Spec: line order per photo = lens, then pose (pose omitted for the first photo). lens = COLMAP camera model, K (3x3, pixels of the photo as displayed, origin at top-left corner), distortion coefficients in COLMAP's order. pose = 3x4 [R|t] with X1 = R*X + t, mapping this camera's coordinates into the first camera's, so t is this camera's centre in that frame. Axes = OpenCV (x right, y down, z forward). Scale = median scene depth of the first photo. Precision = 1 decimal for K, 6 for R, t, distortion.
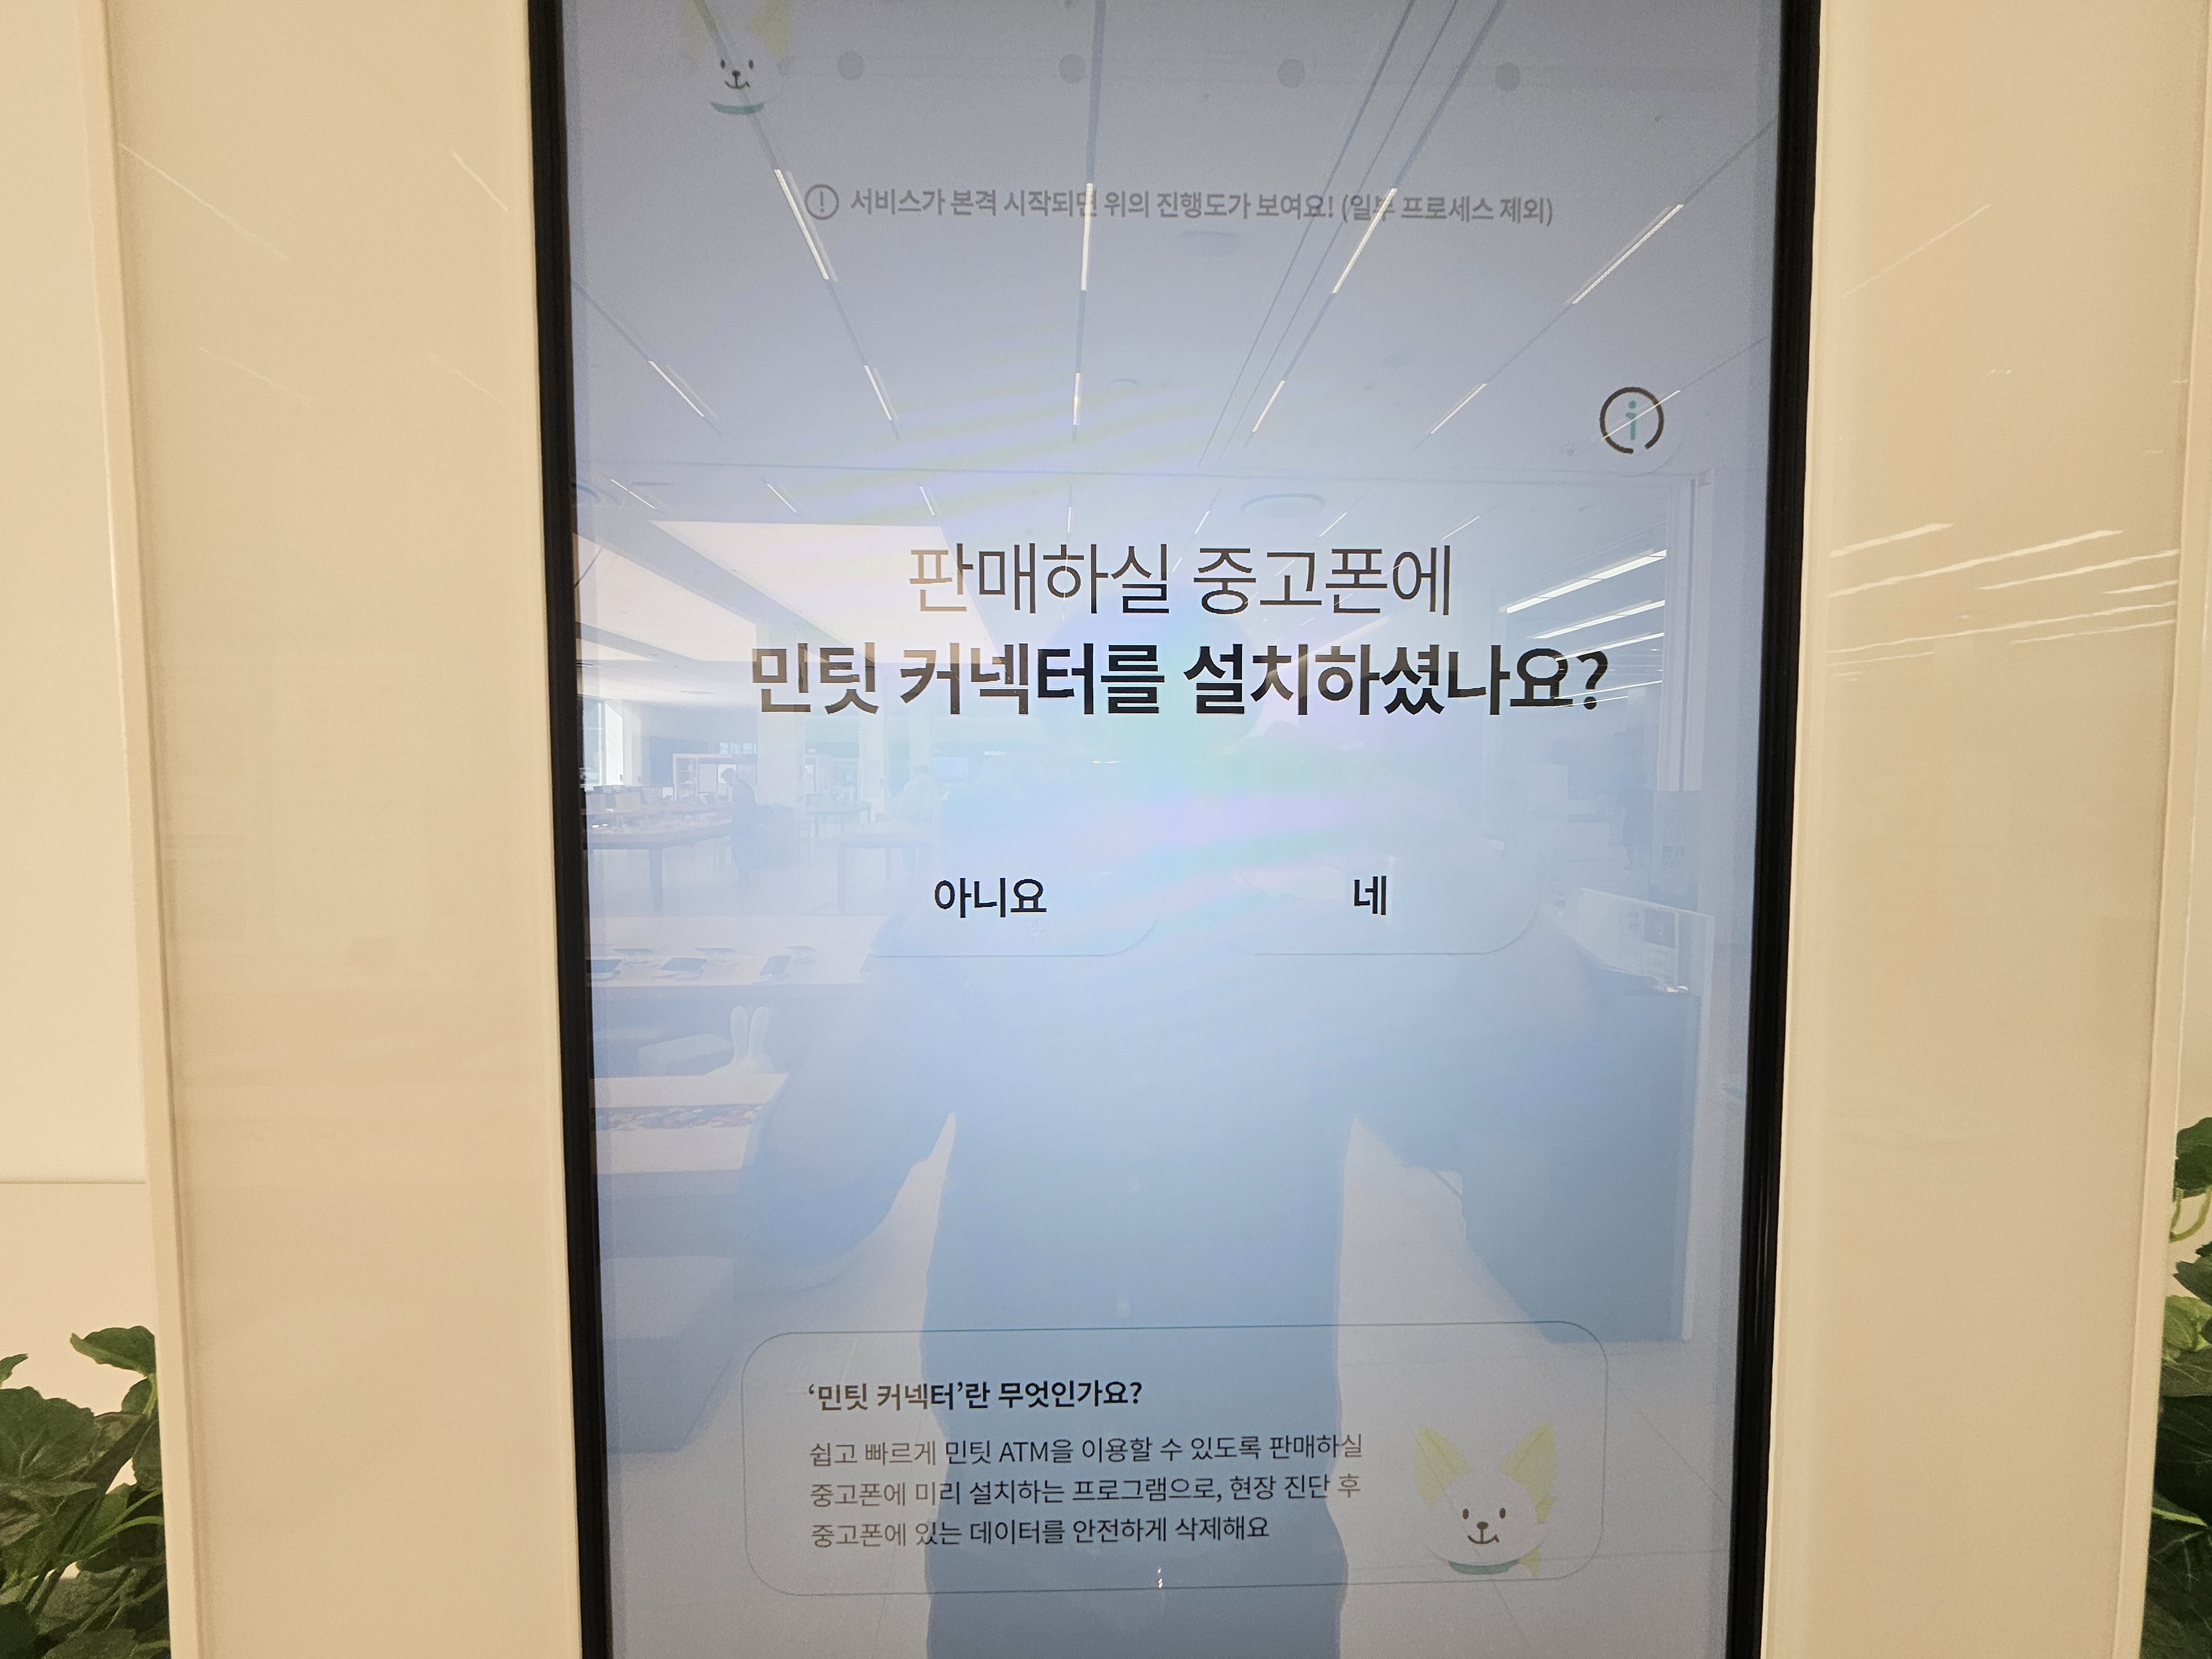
lens RADIAL K [[864.5, 0, 1104.3], [0, 864.5, 820.1], [0, 0, 1]] dist [-0.005602, 0.001696]
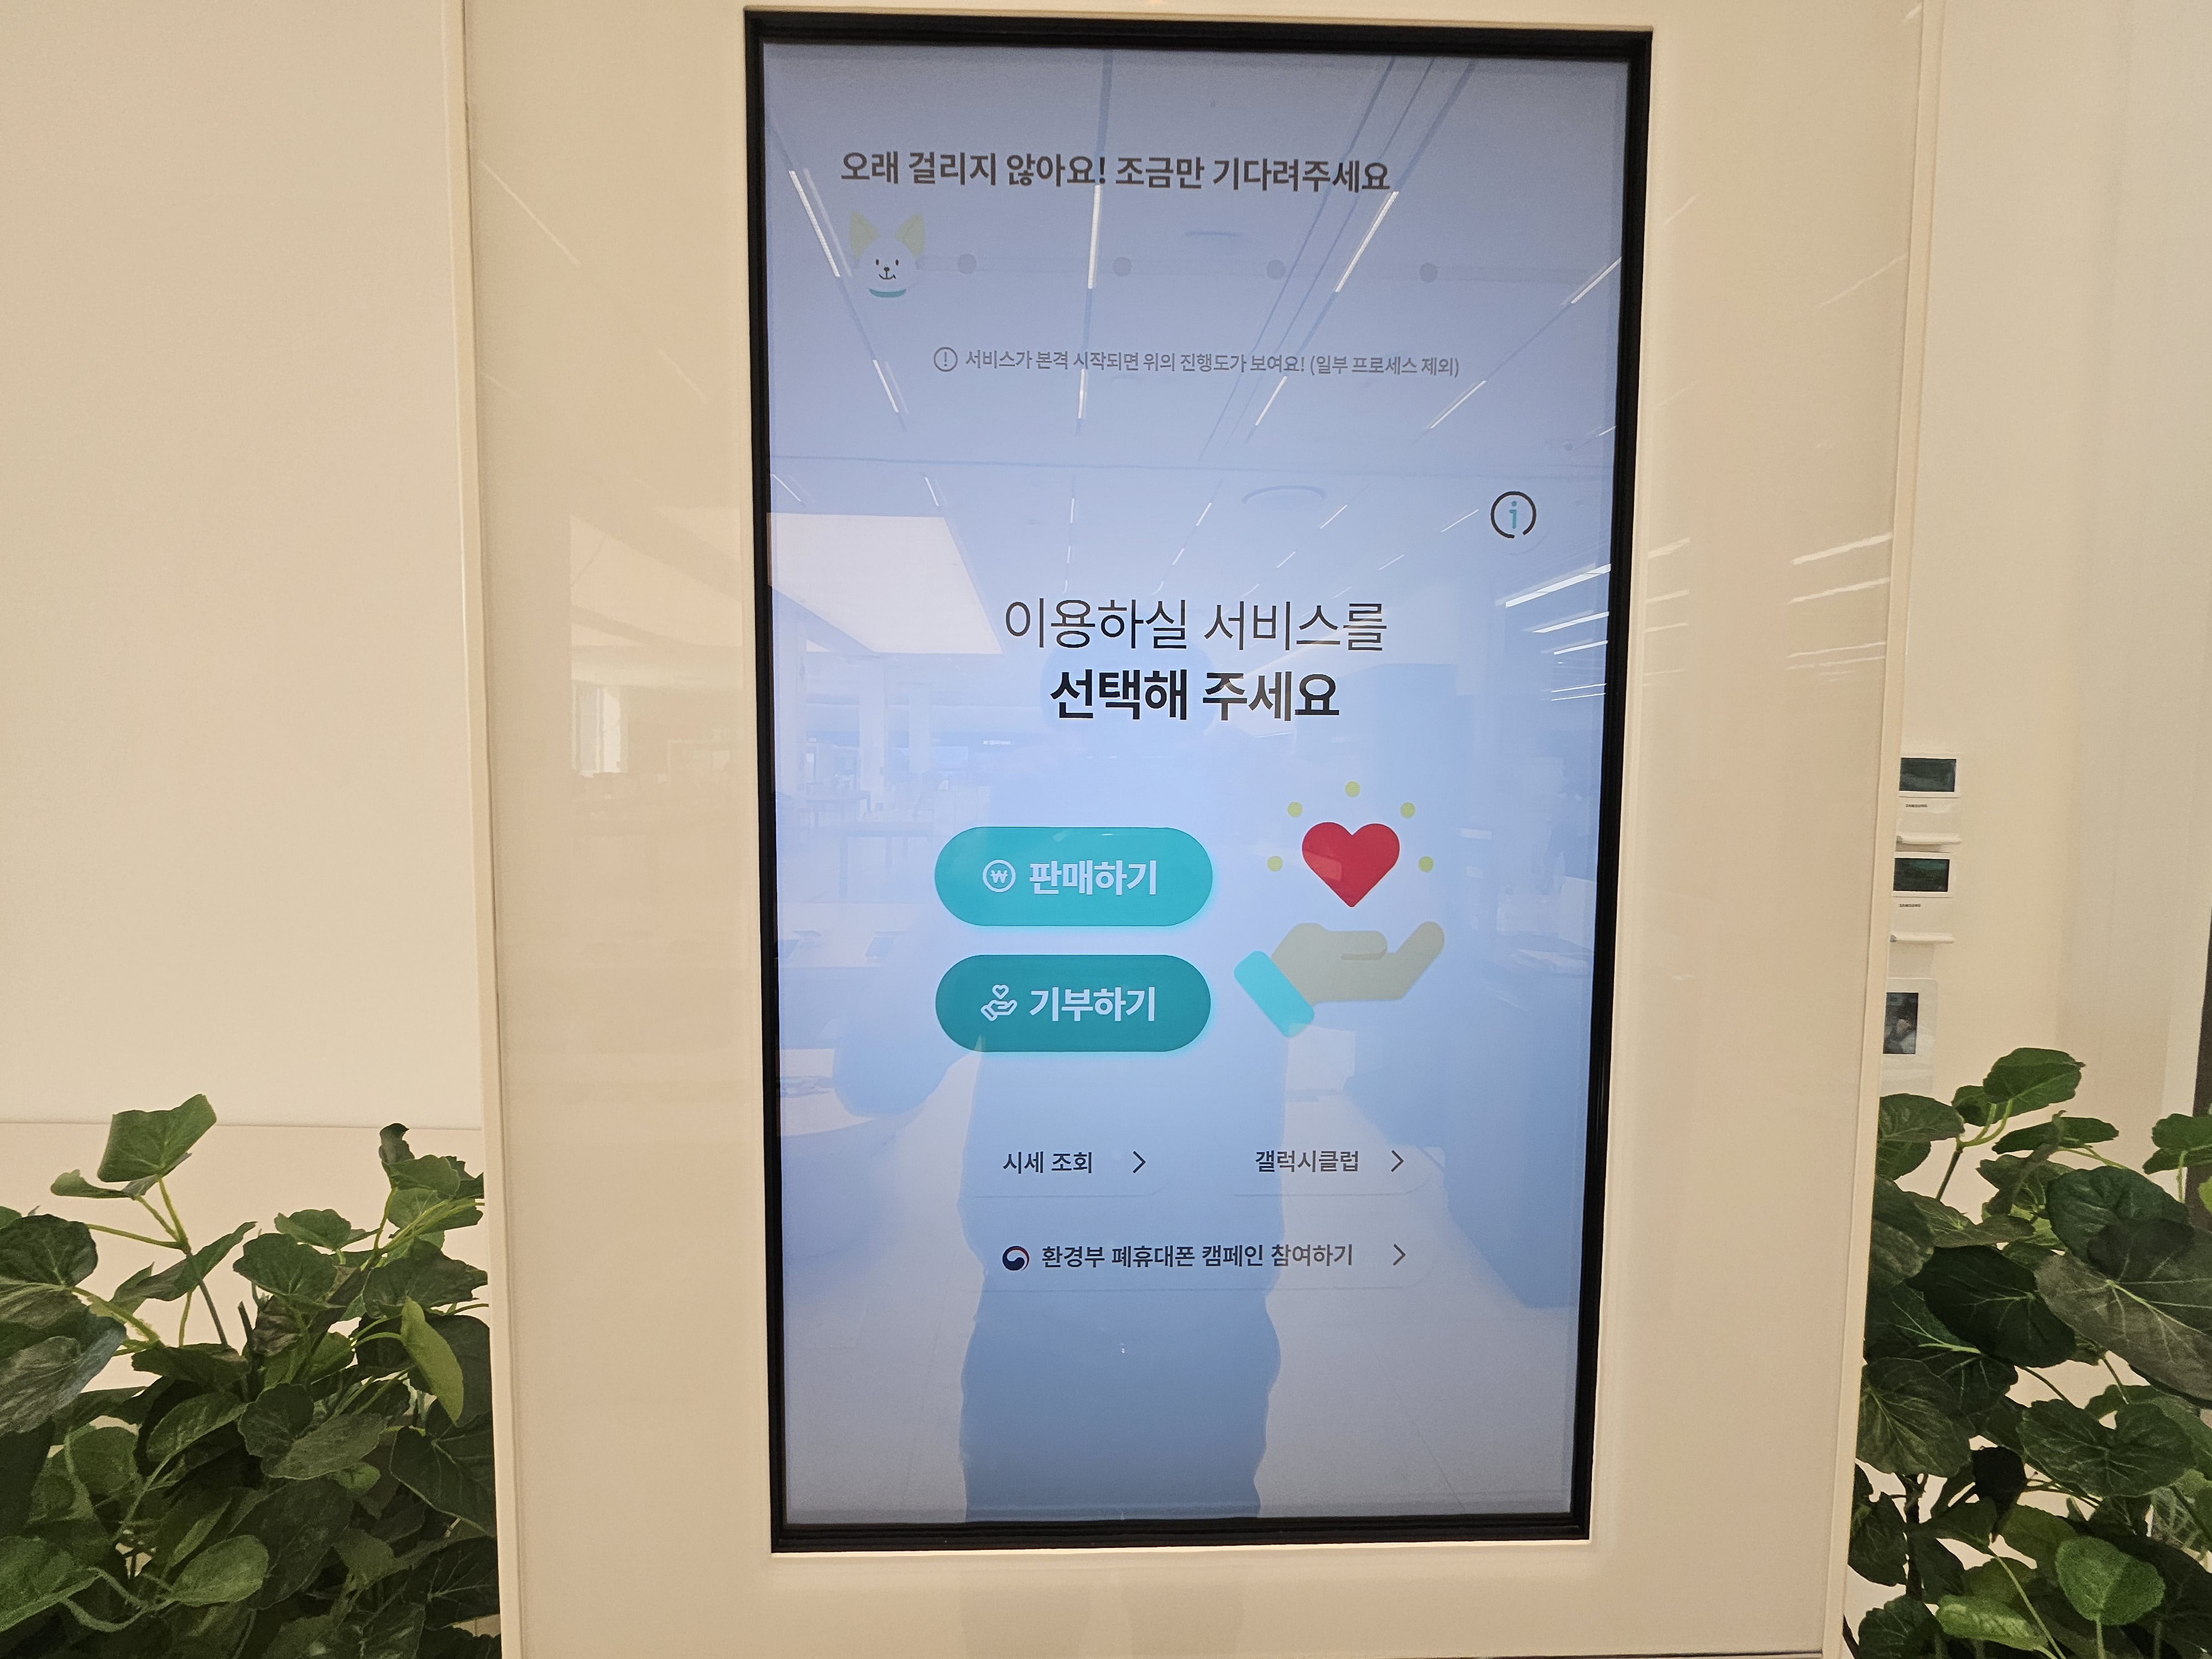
lens RADIAL K [[864.5, 0, 1107.6], [0, 864.5, 820.0], [0, 0, 1]] dist [-0.005602, 0.001696]
pose [[0.999953, 0.007866, 0.005709, -0.059968], [-0.007930, 0.999906, 0.011148, 0.027670], [-0.005621, -0.011193, 0.999922, -0.423689]]
